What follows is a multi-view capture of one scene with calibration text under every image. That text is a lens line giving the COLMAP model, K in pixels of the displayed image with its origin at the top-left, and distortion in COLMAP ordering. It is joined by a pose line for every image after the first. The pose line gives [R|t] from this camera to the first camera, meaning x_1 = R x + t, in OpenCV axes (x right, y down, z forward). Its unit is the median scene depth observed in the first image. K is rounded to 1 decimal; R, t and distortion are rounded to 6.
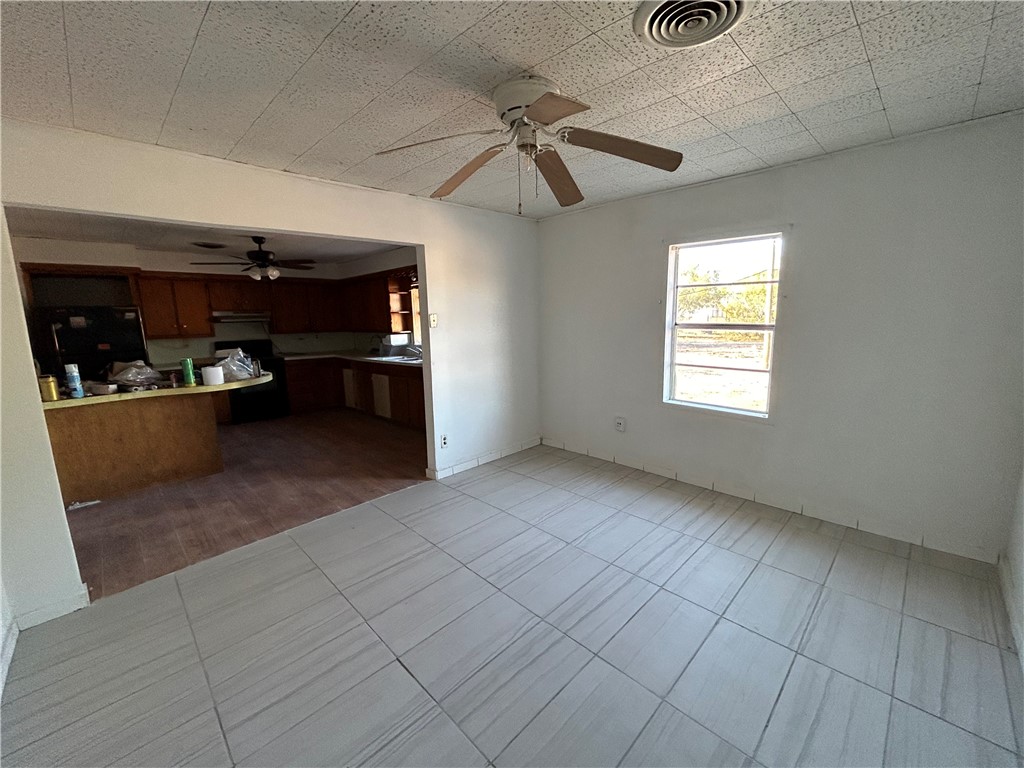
lens RADIAL K [[417.3, 0, 511.0], [0, 417.3, 385.3], [0, 0, 1]] dist [-0.002077, 0.000079]
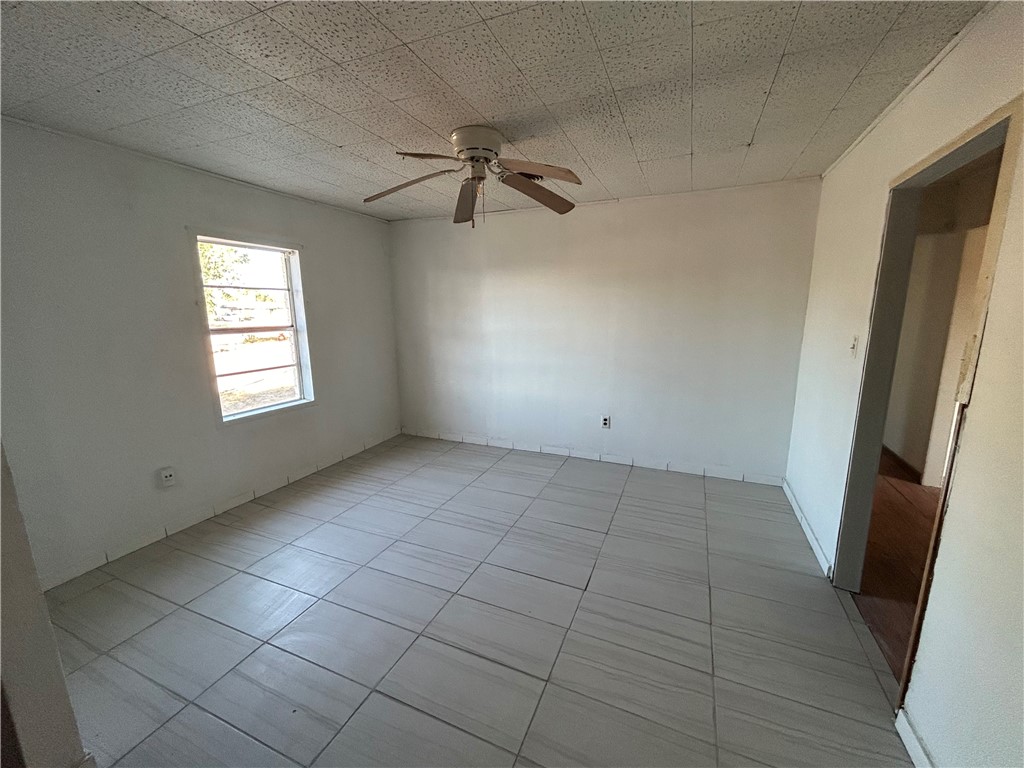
lens RADIAL K [[417.3, 0, 511.0], [0, 417.3, 385.3], [0, 0, 1]] dist [-0.002077, 0.000079]
pose [[-0.383177, -0.144944, 0.912232, -0.637839], [0.175814, 0.958111, 0.226083, -0.123352], [-0.906788, 0.247013, -0.341643, 0.766119]]
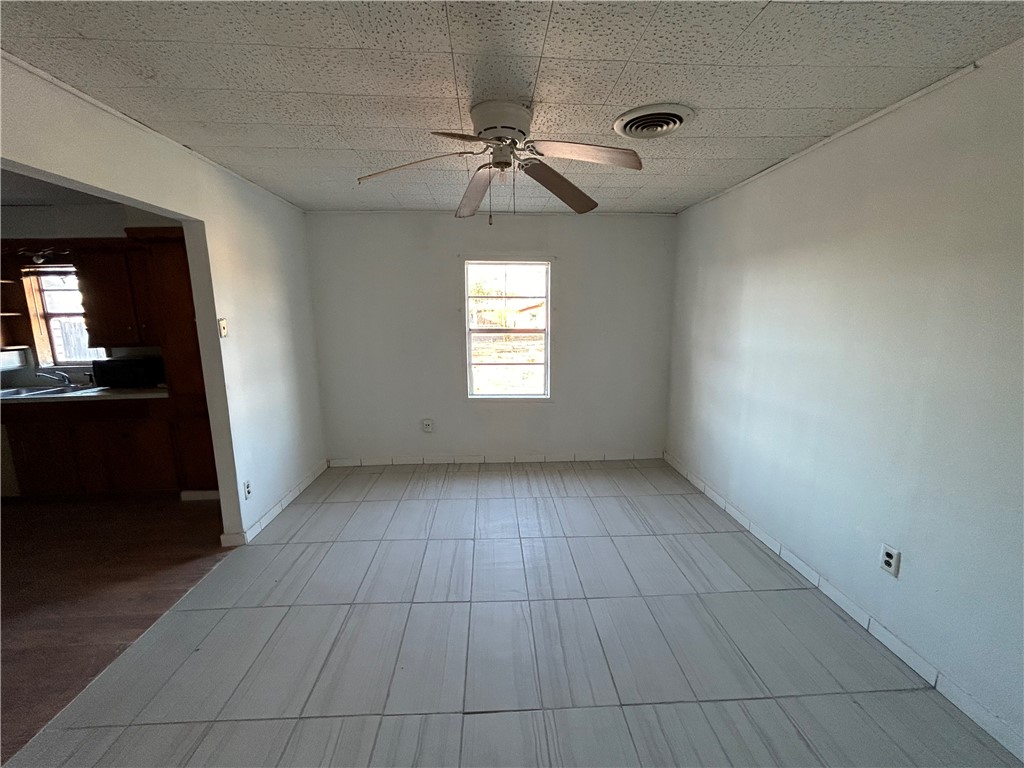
lens RADIAL K [[417.3, 0, 511.0], [0, 417.3, 385.3], [0, 0, 1]] dist [-0.002077, 0.000079]
pose [[0.663685, -0.108175, 0.740149, -0.407116], [0.118261, 0.992217, 0.038972, -0.025706], [-0.738605, 0.061665, 0.671313, 0.155410]]
